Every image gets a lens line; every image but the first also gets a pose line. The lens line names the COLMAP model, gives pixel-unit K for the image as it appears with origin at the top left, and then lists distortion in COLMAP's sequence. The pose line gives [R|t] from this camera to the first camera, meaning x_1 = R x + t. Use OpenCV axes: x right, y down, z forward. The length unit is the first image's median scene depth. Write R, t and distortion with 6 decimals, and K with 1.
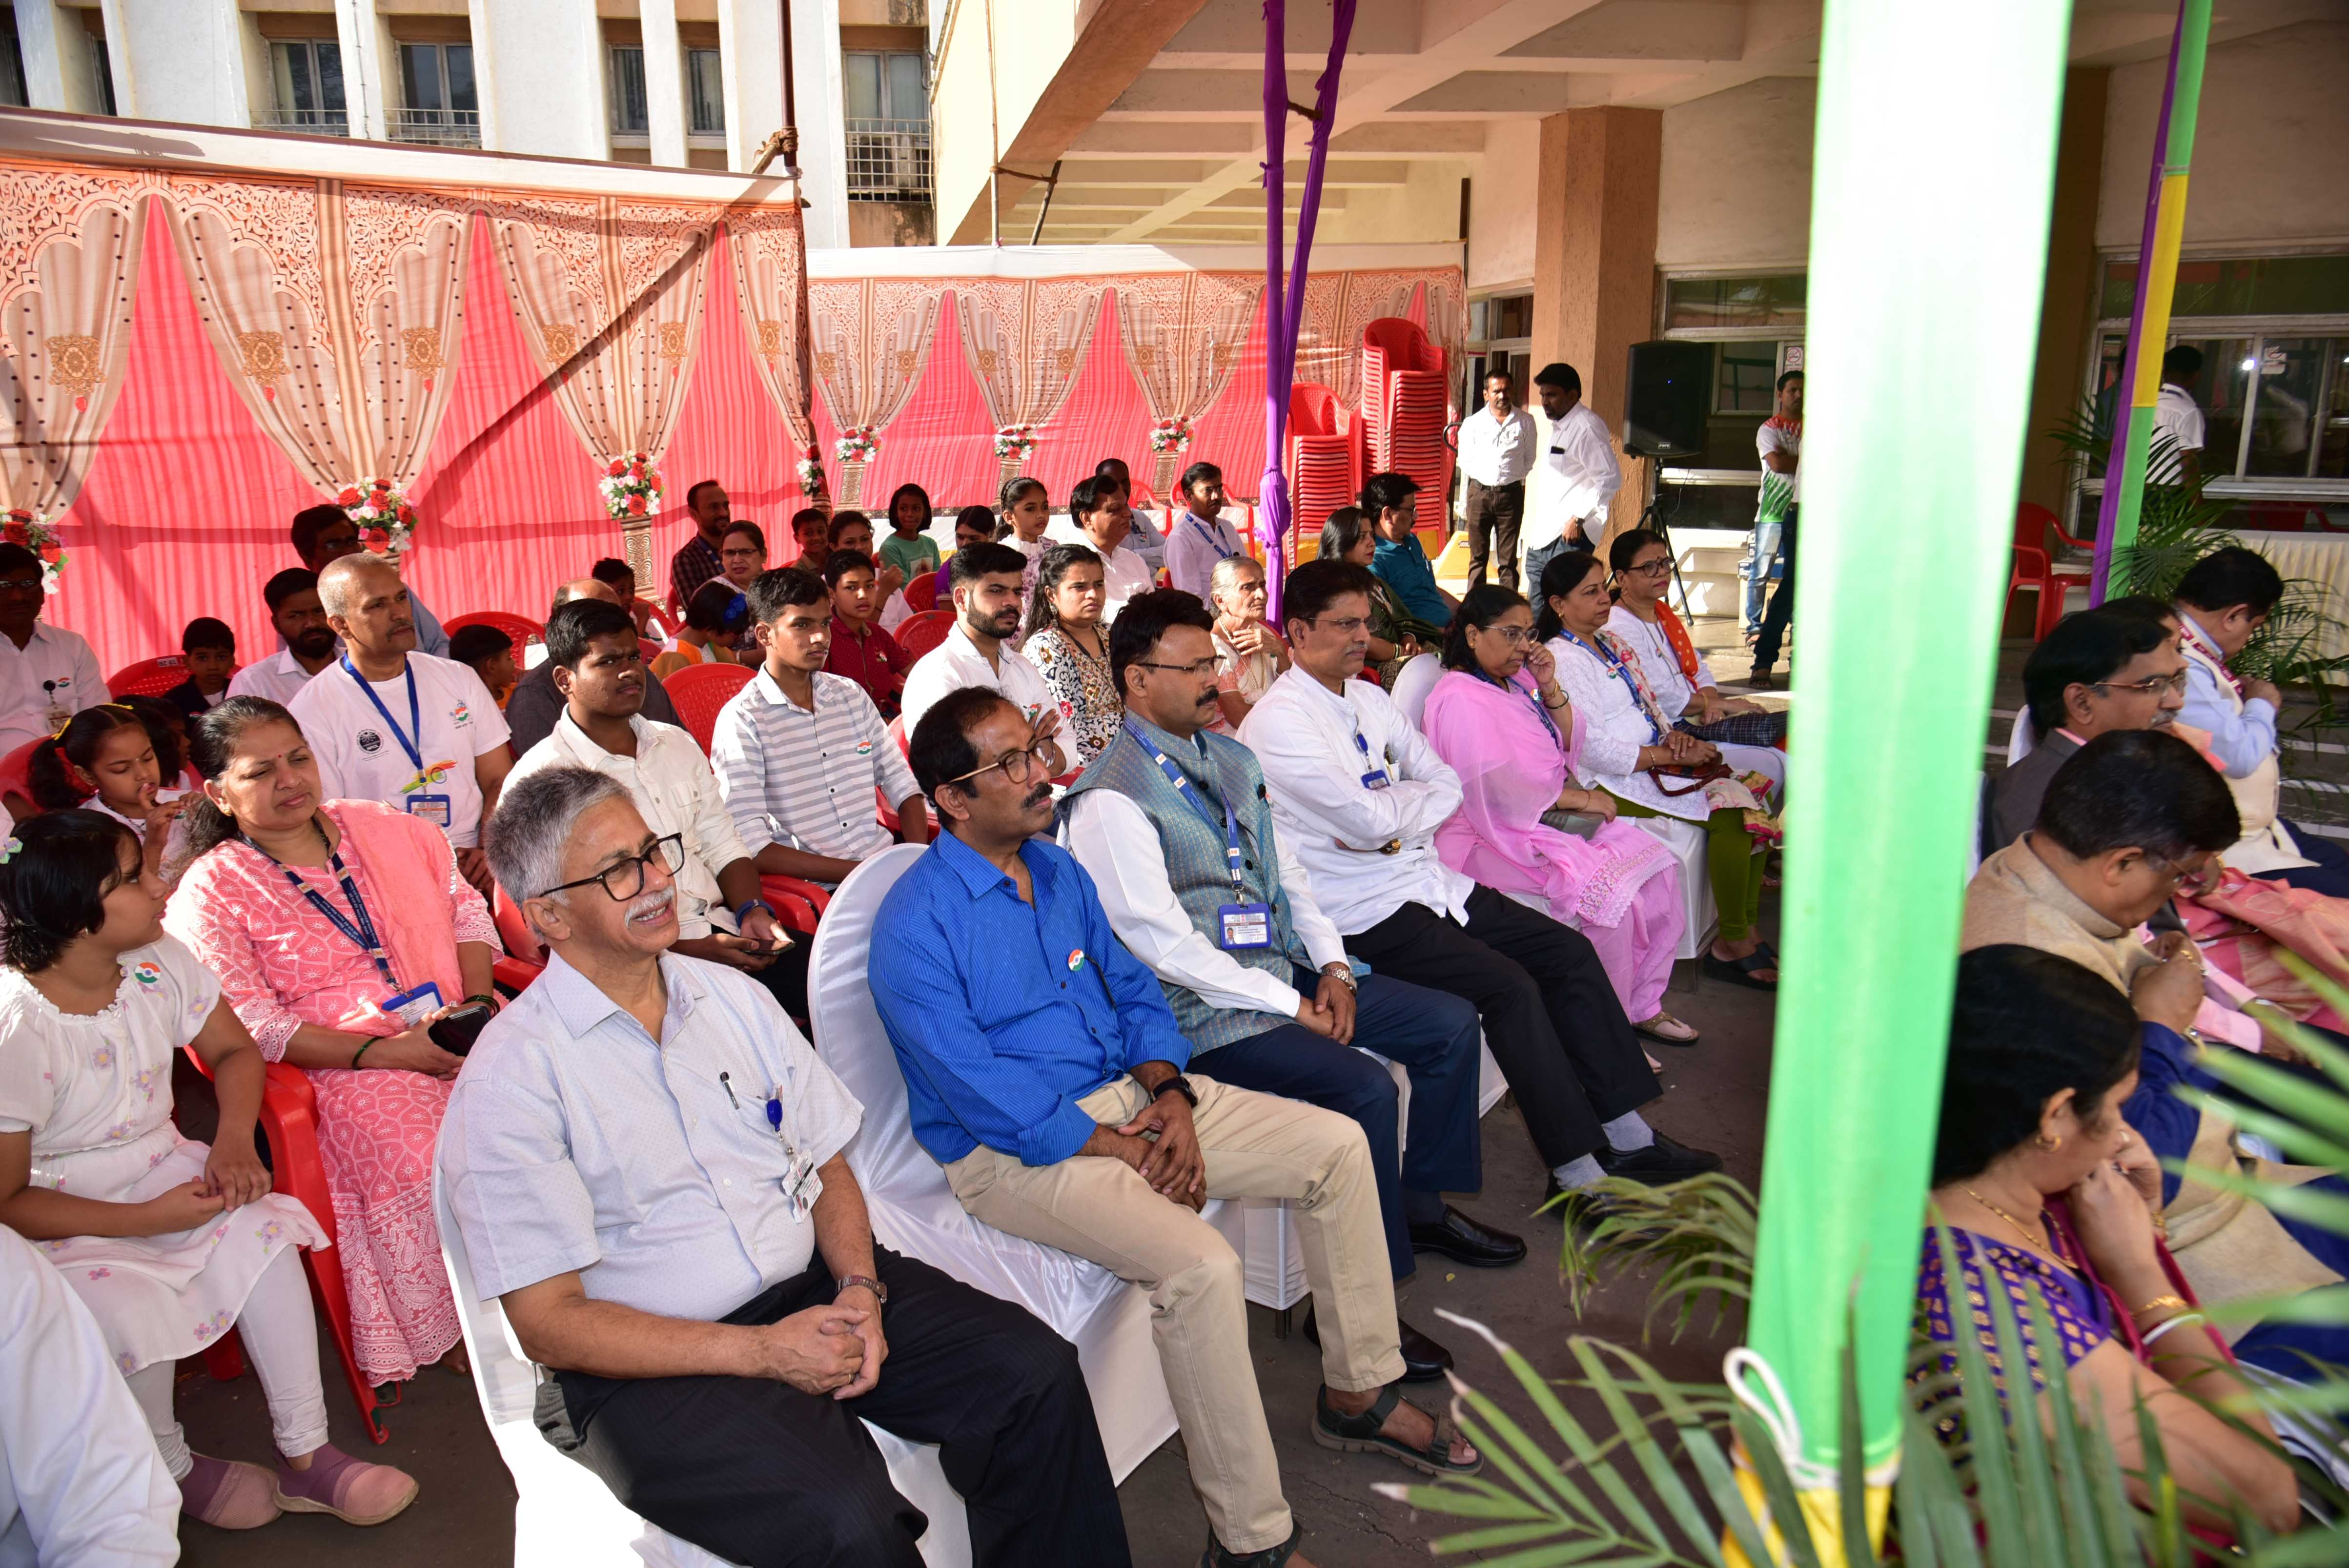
lens RADIAL K [[1575.7, 0, 1156.1], [0, 1575.7, 794.6], [0, 0, 1]] dist [-0.037893, 0.010324]
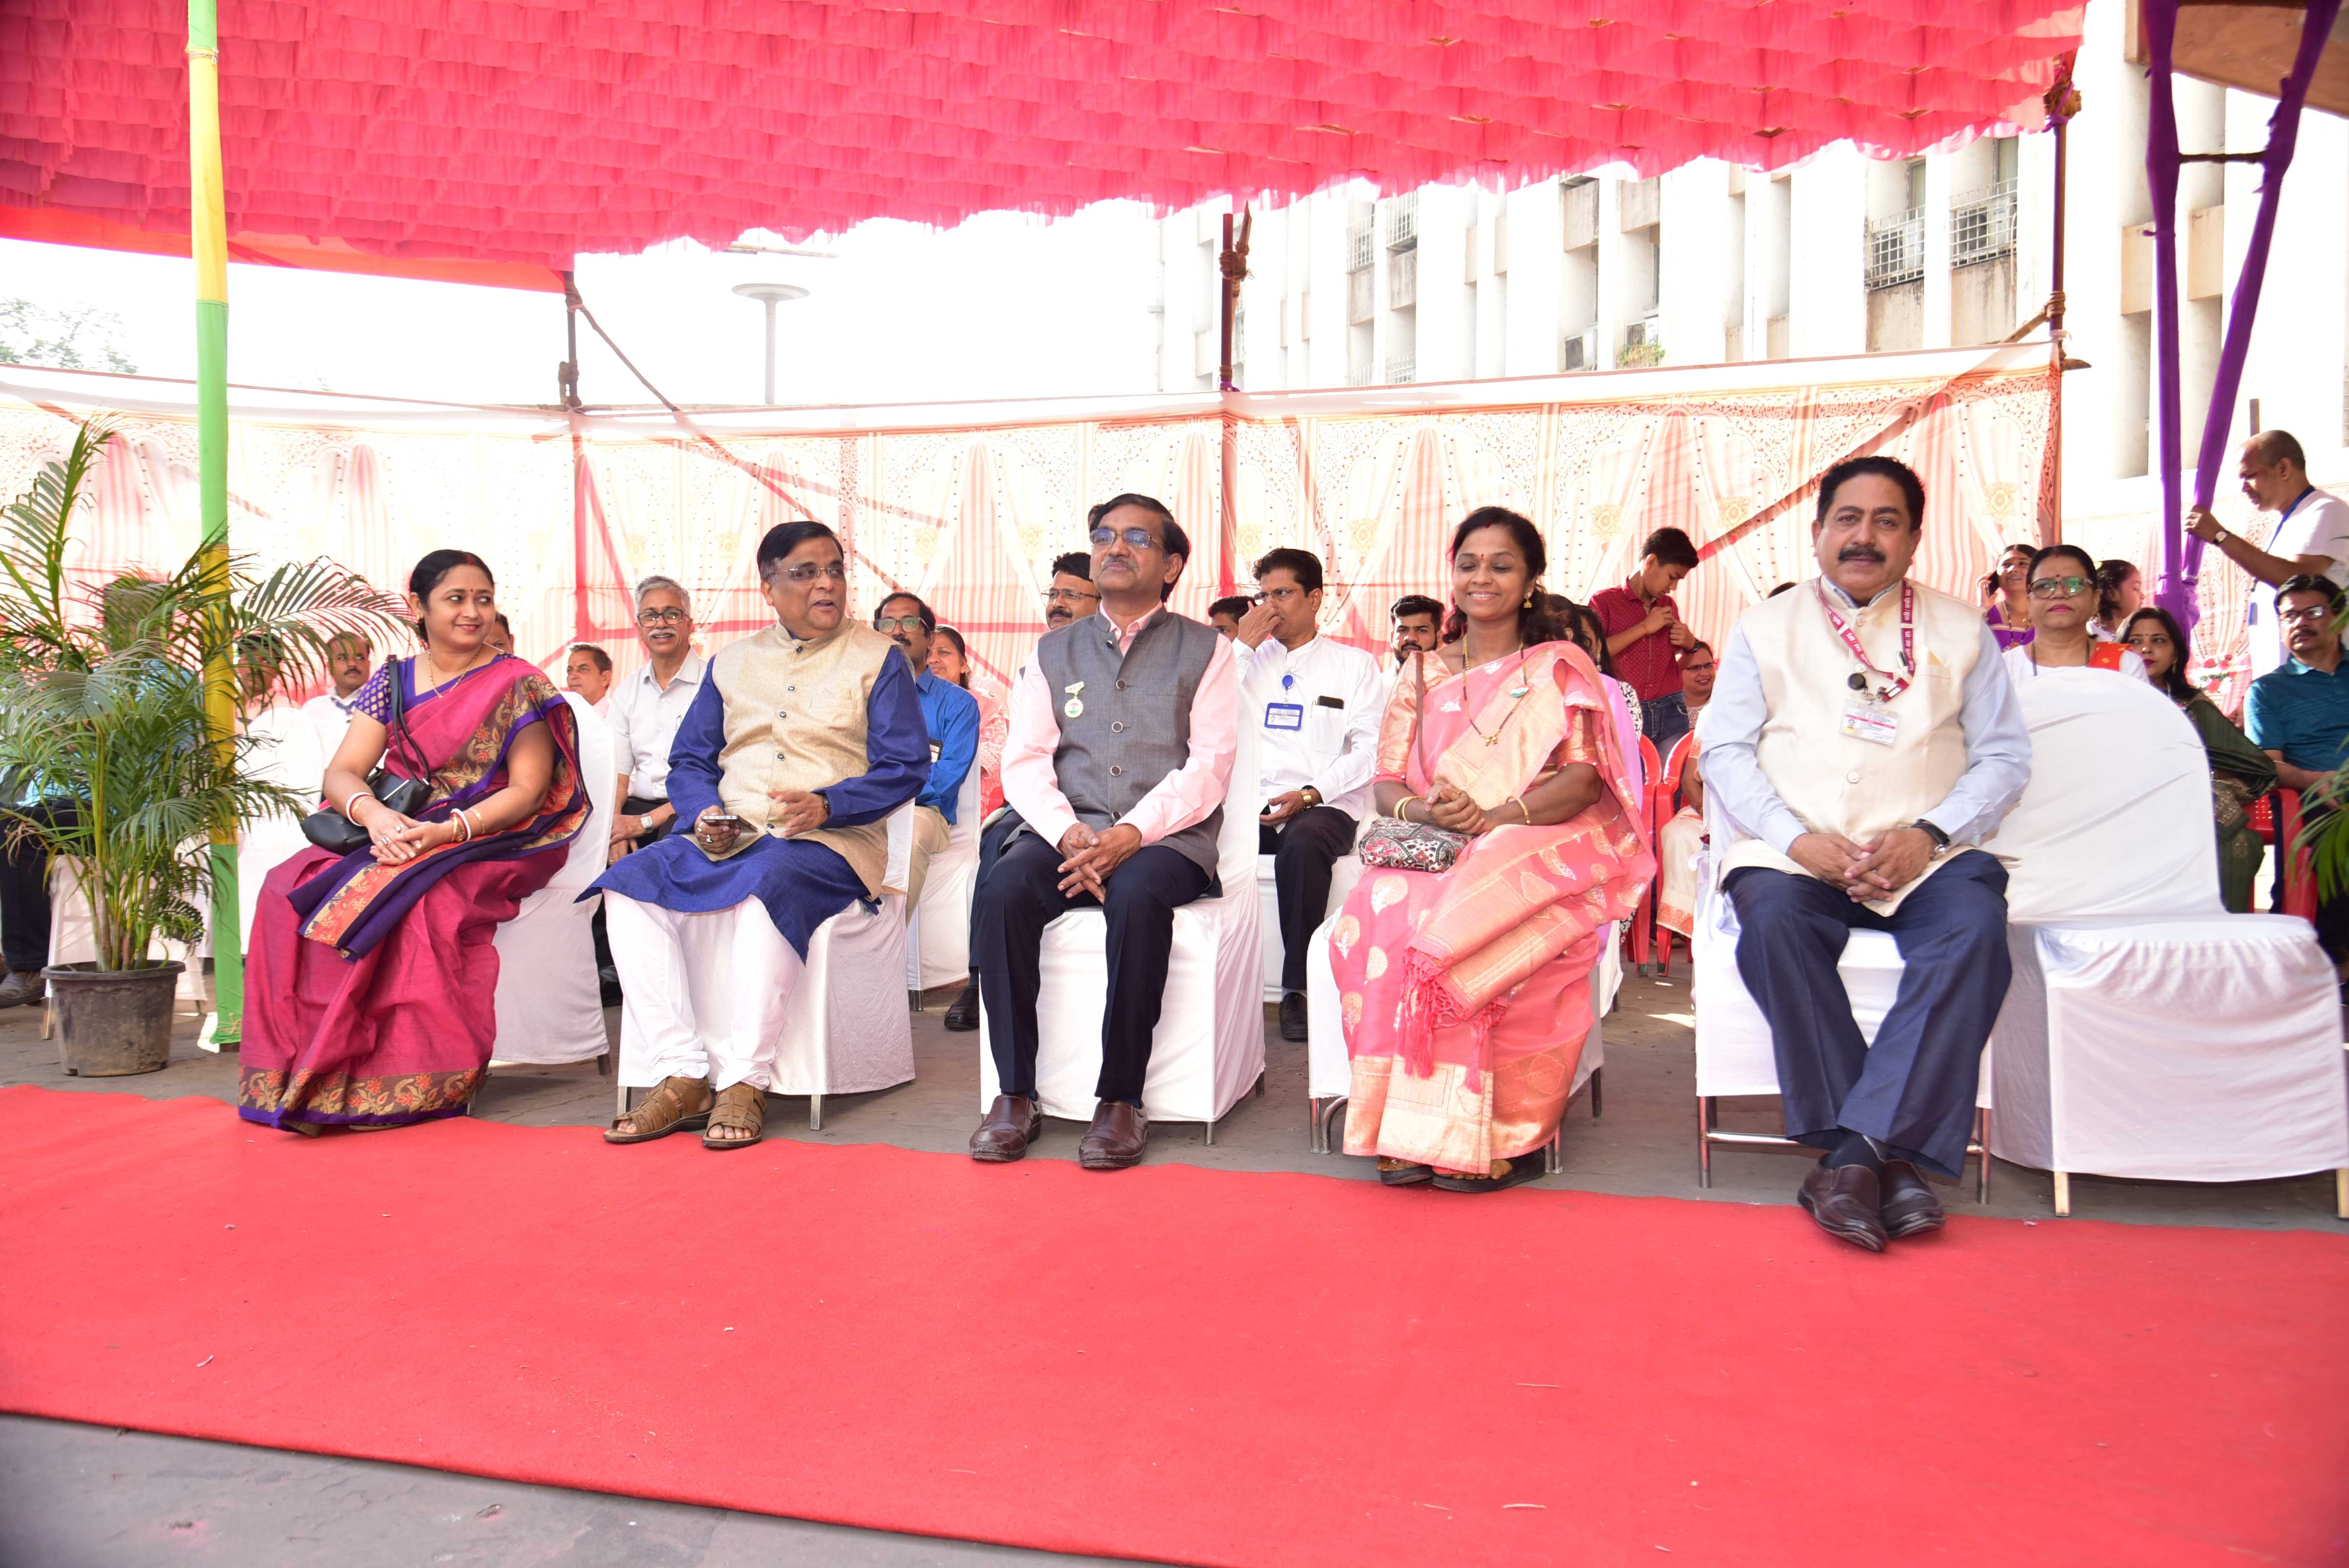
lens RADIAL K [[1830.7, 0, 1176.5], [0, 1830.7, 812.4], [0, 0, 1]] dist [-0.050094, 0.020962]
pose [[0.280216, 0.060085, -0.958055, 0.841029], [-0.252902, 0.967401, -0.013298, 0.057239], [0.926024, 0.246020, 0.286277, 0.271335]]
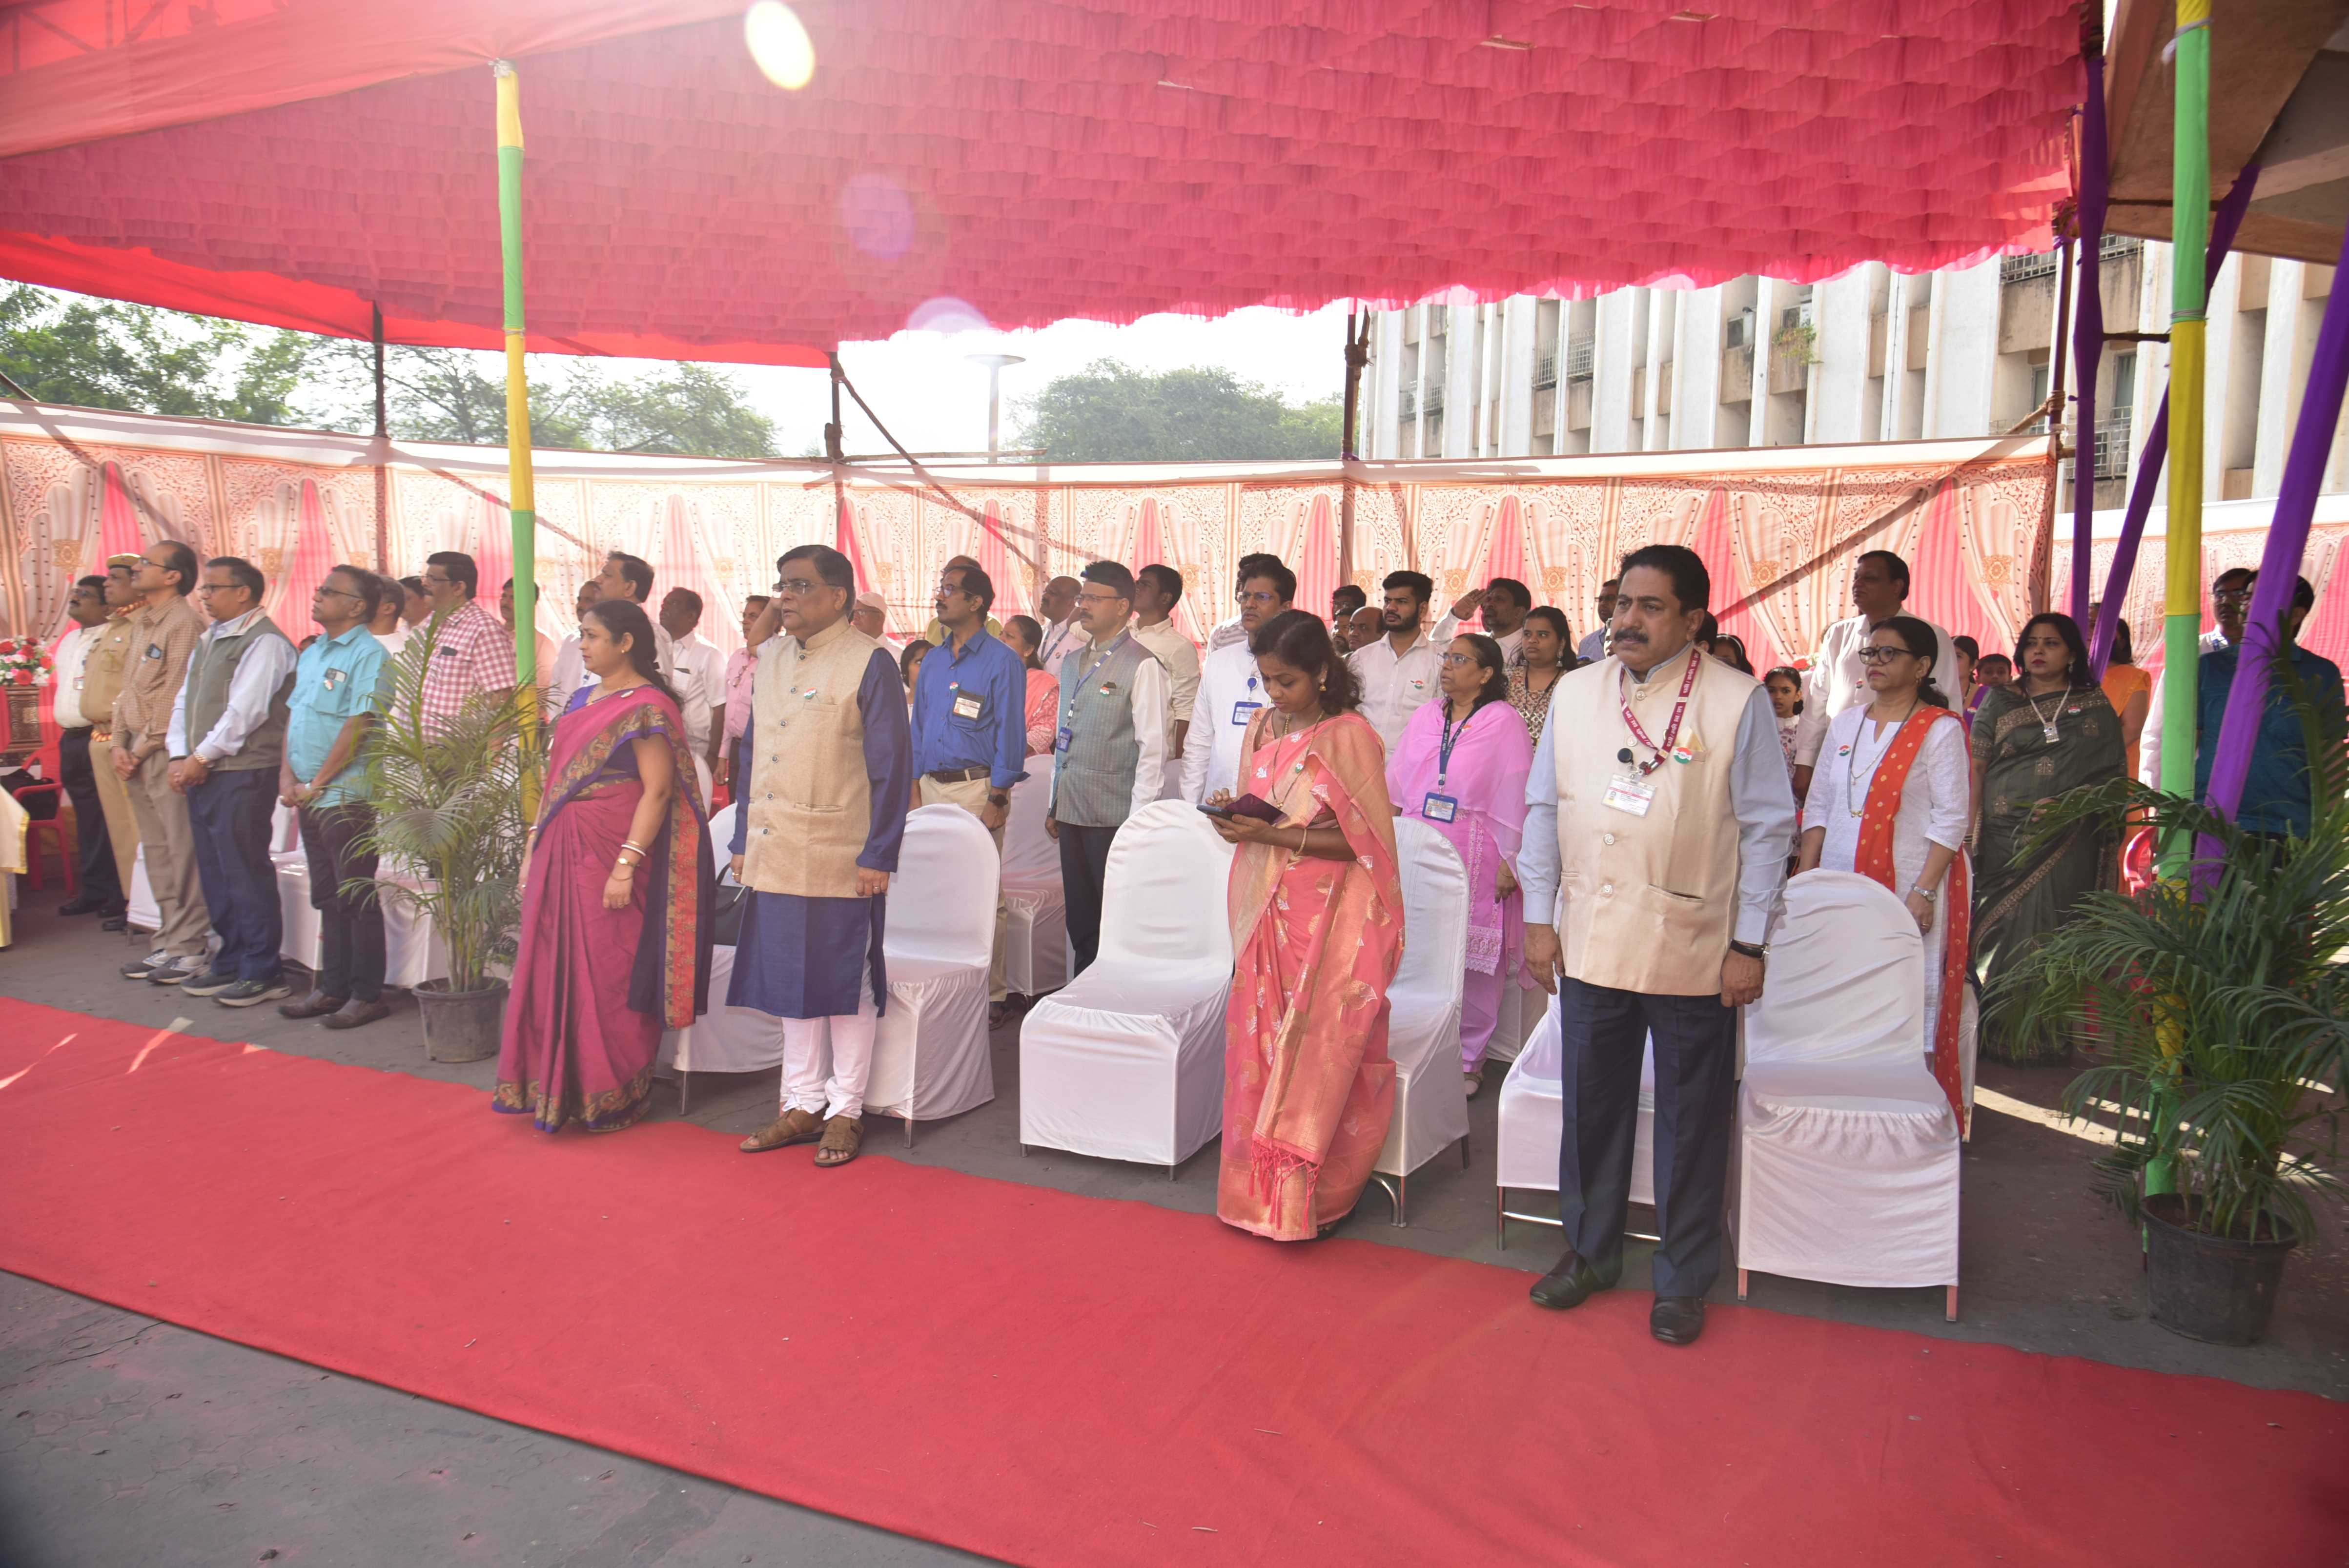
lens RADIAL K [[1575.7, 0, 1182.5], [0, 1575.7, 800.7], [0, 0, 1]] dist [-0.037893, 0.010324]
pose [[0.145503, 0.128044, -0.981037, 0.959580], [-0.273385, 0.958185, 0.084515, -0.069121], [0.950836, 0.255903, 0.174424, 0.309012]]
